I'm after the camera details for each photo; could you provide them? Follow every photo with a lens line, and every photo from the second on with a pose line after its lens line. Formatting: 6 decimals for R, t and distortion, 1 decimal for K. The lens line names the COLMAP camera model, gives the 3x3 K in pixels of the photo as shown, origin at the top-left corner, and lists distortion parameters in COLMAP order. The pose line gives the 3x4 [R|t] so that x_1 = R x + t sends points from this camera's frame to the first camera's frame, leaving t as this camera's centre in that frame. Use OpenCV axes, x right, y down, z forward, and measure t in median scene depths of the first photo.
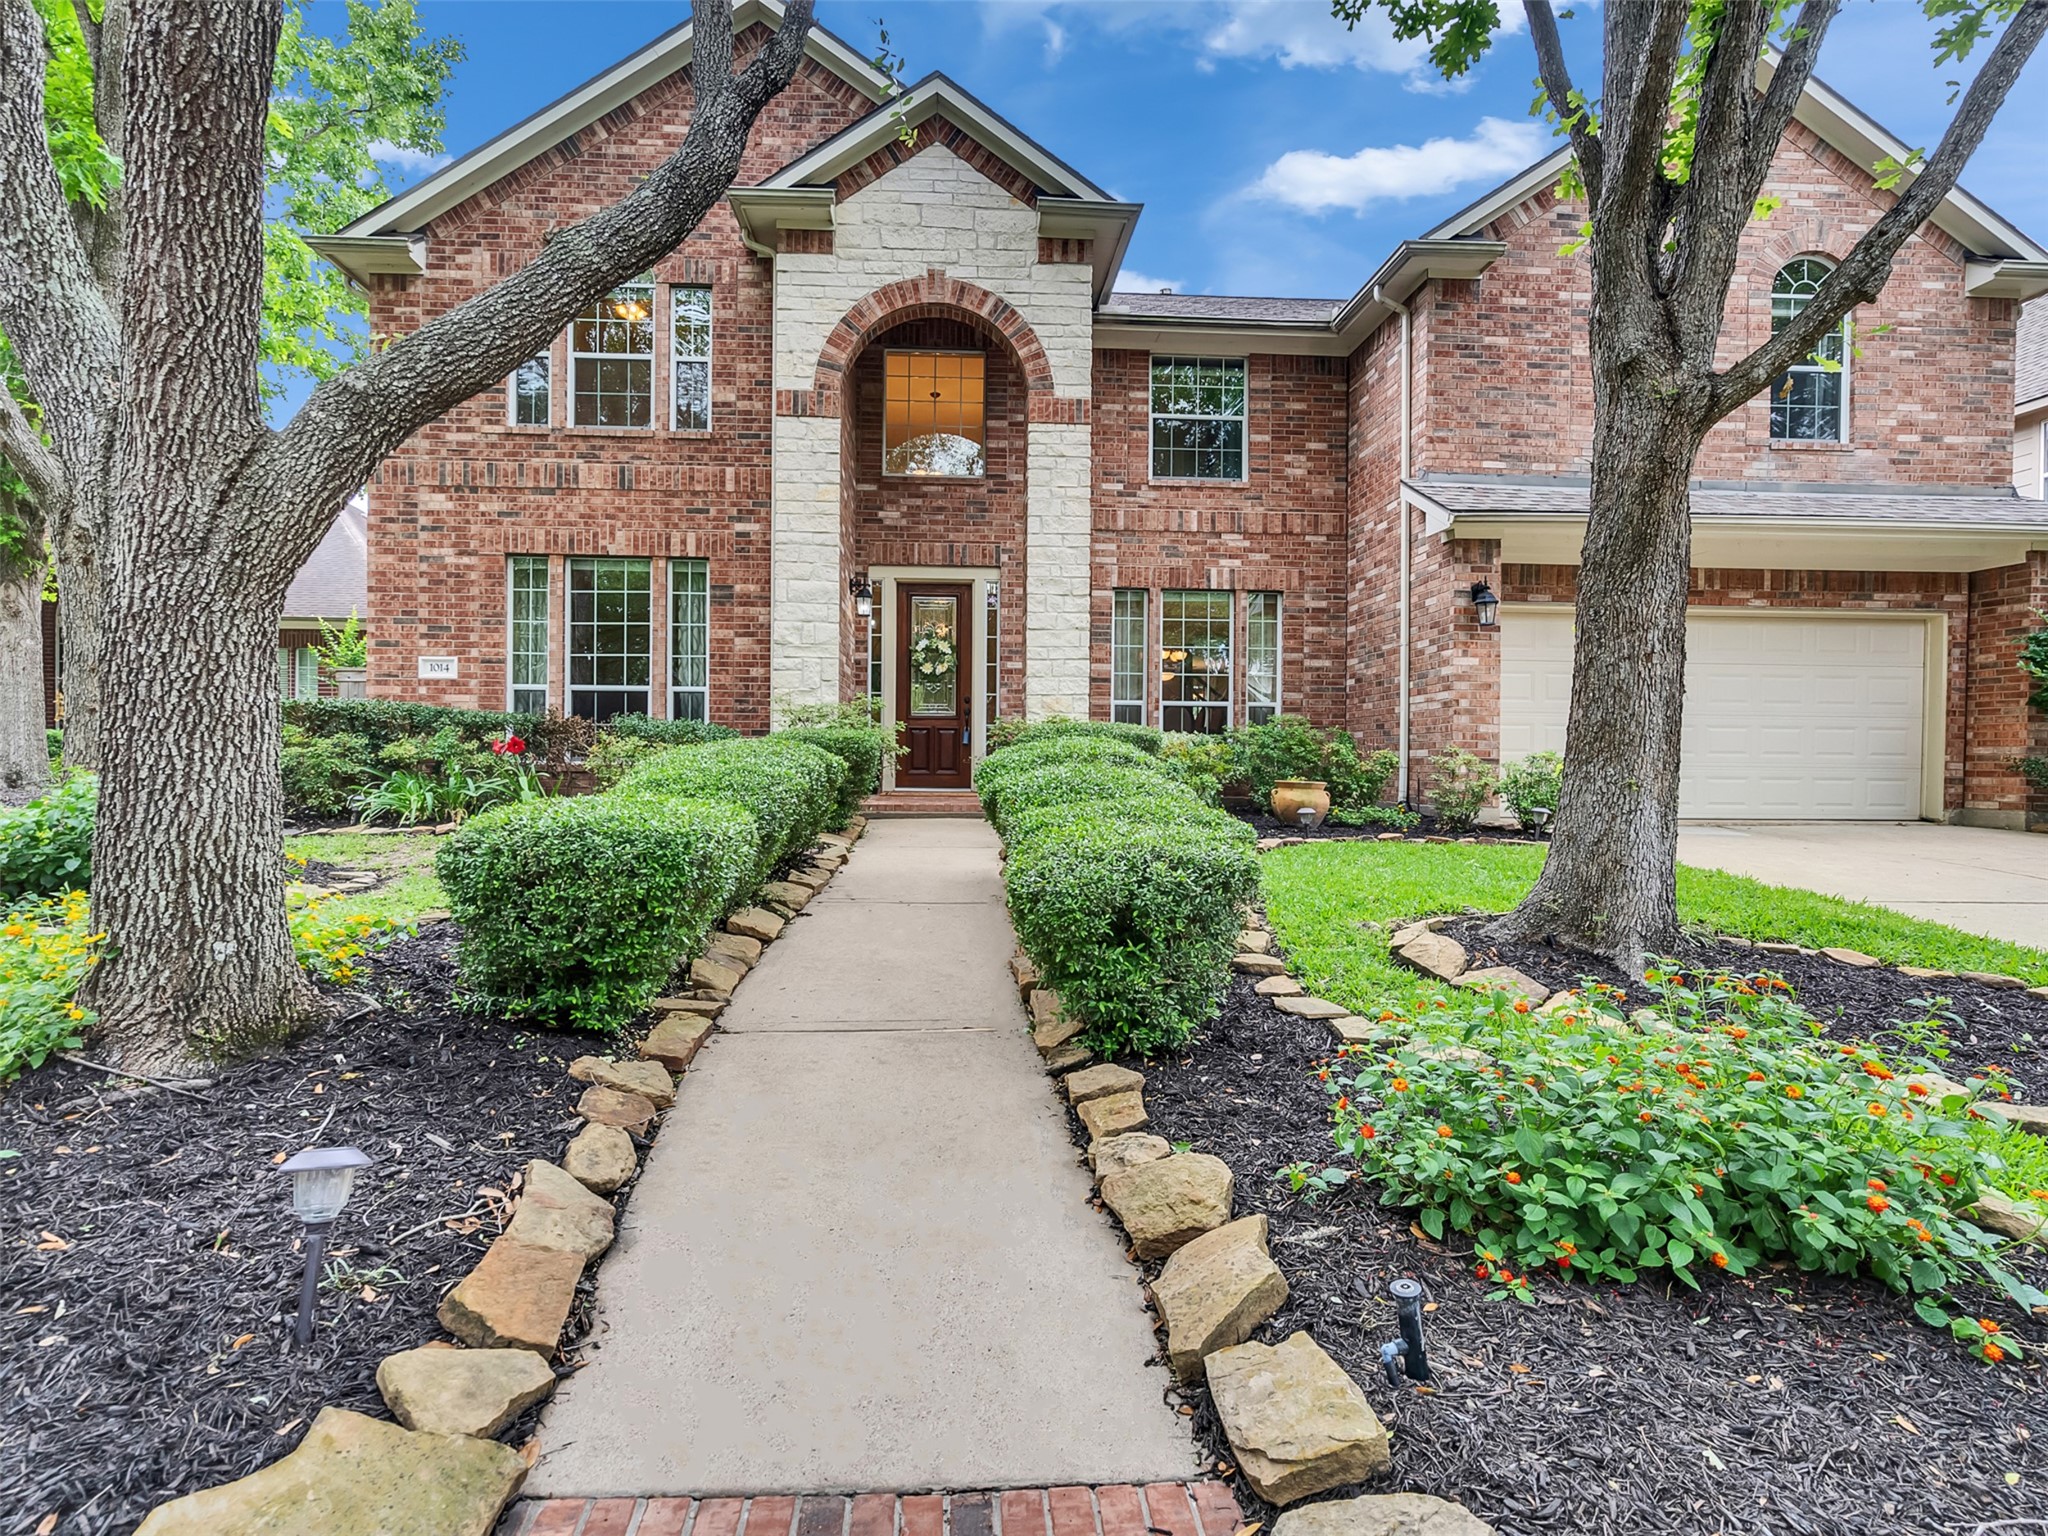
lens RADIAL K [[1046.1, 0, 1020.2], [0, 1046.1, 769.1], [0, 0, 1]] dist [-0.004263, 0.003651]
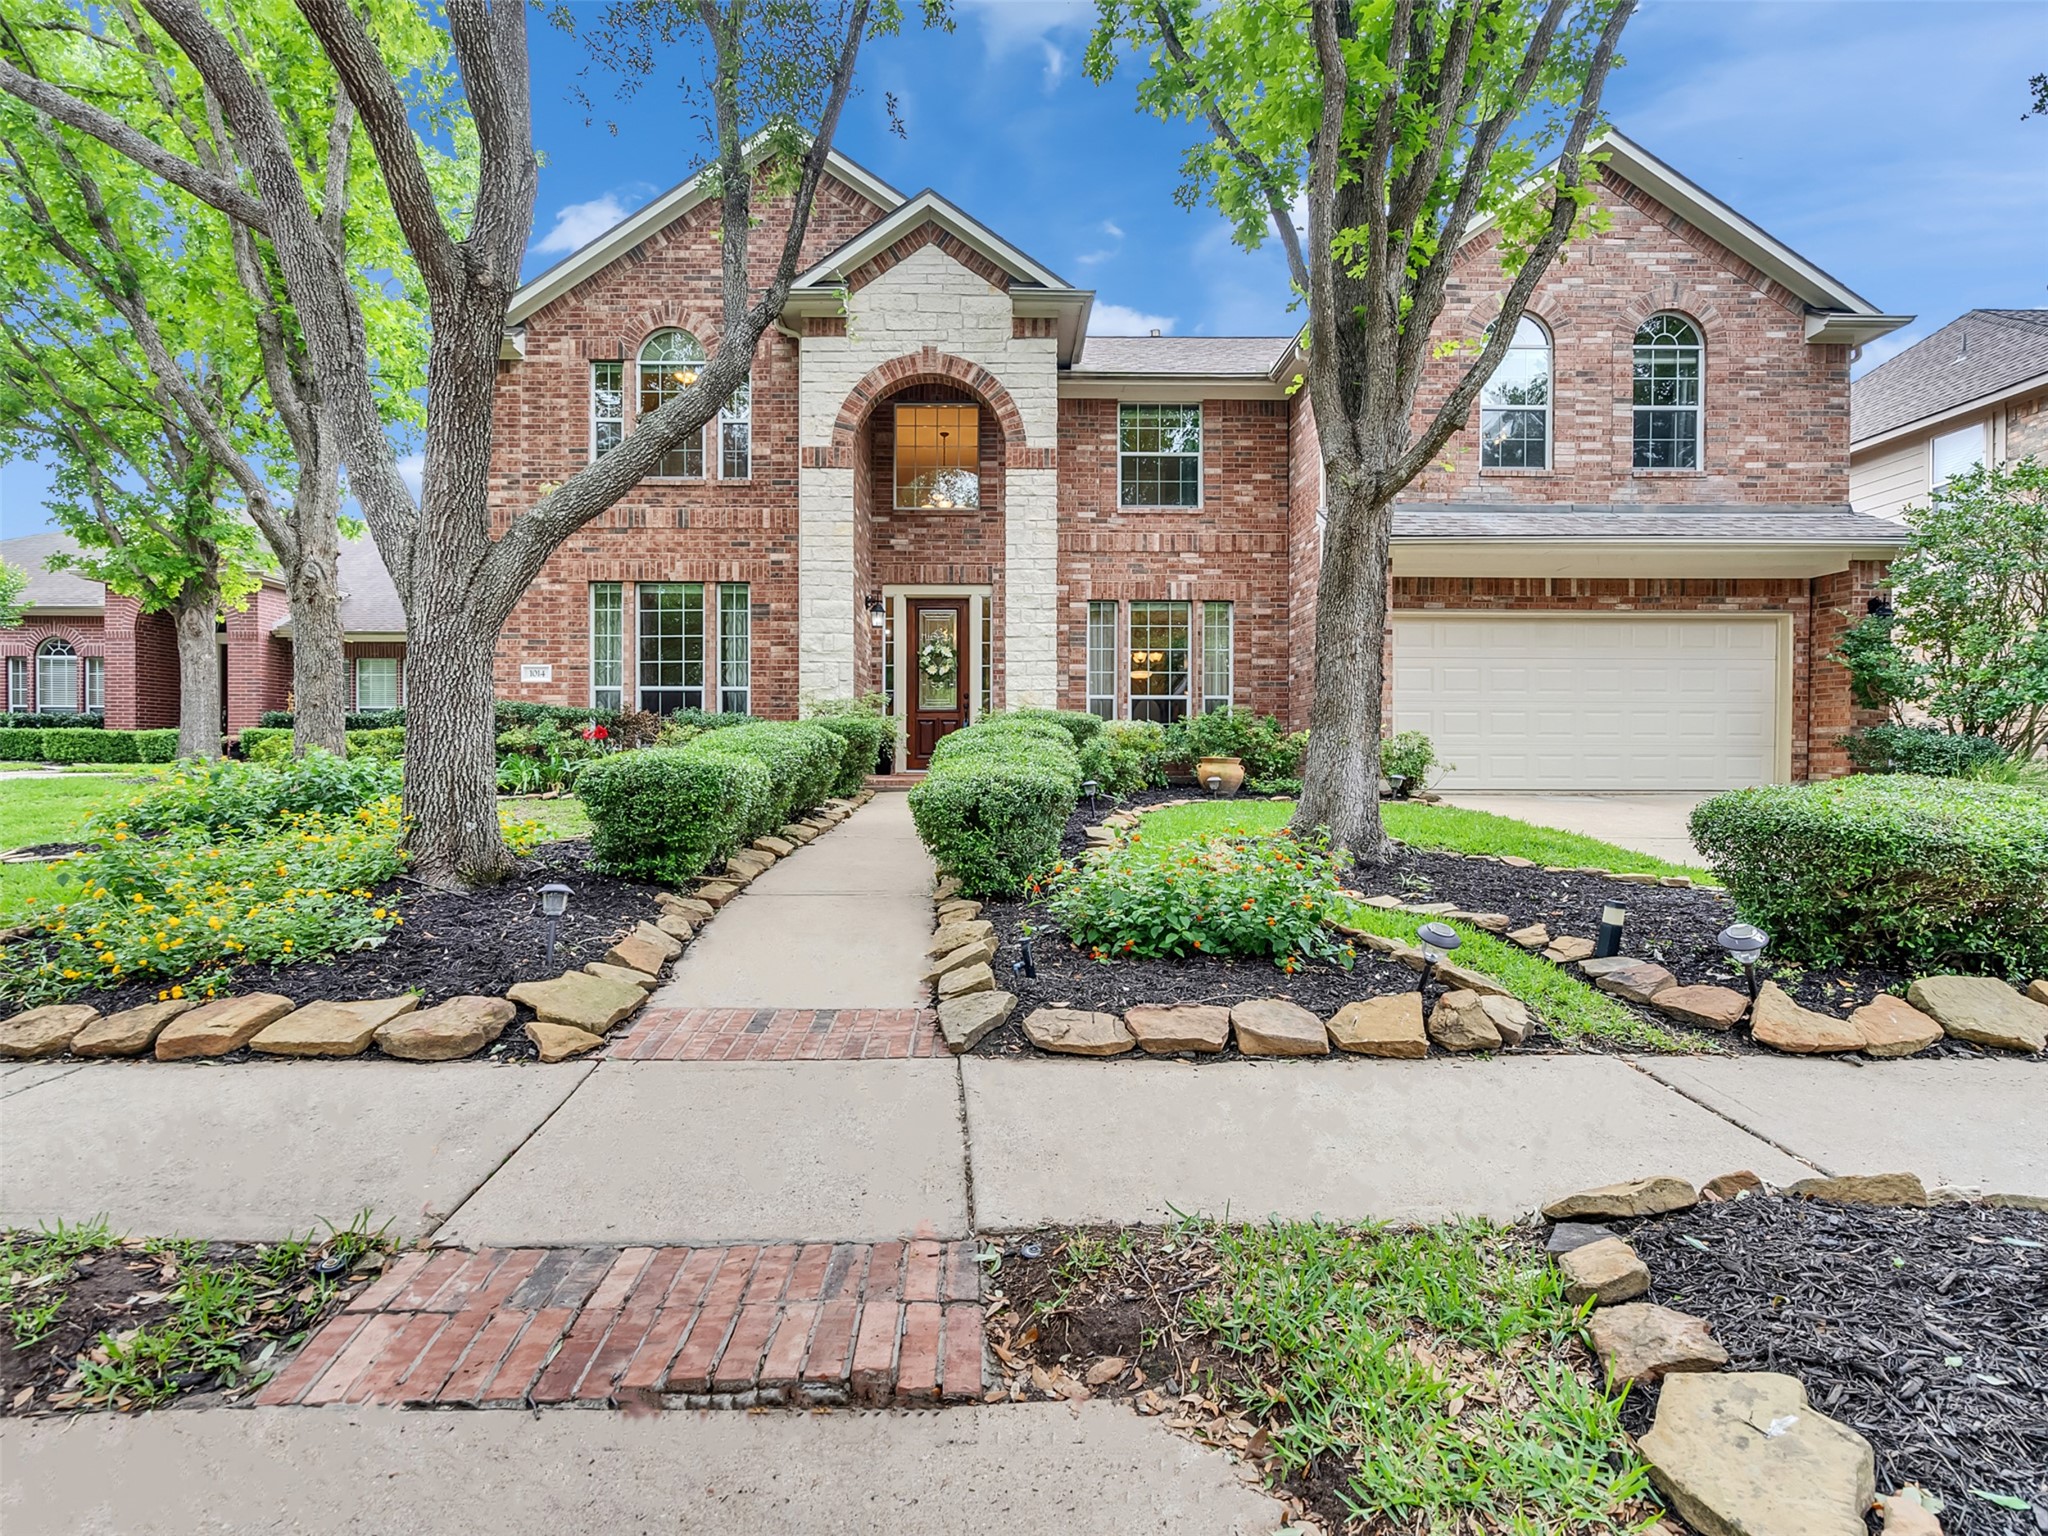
lens RADIAL K [[1046.1, 0, 1022.0], [0, 1046.1, 767.8], [0, 0, 1]] dist [-0.004263, 0.003651]
pose [[0.998847, -0.006340, -0.047595, 0.082350], [0.006238, 0.999978, -0.002291, 0.022446], [0.047608, 0.001991, 0.998864, -0.221382]]
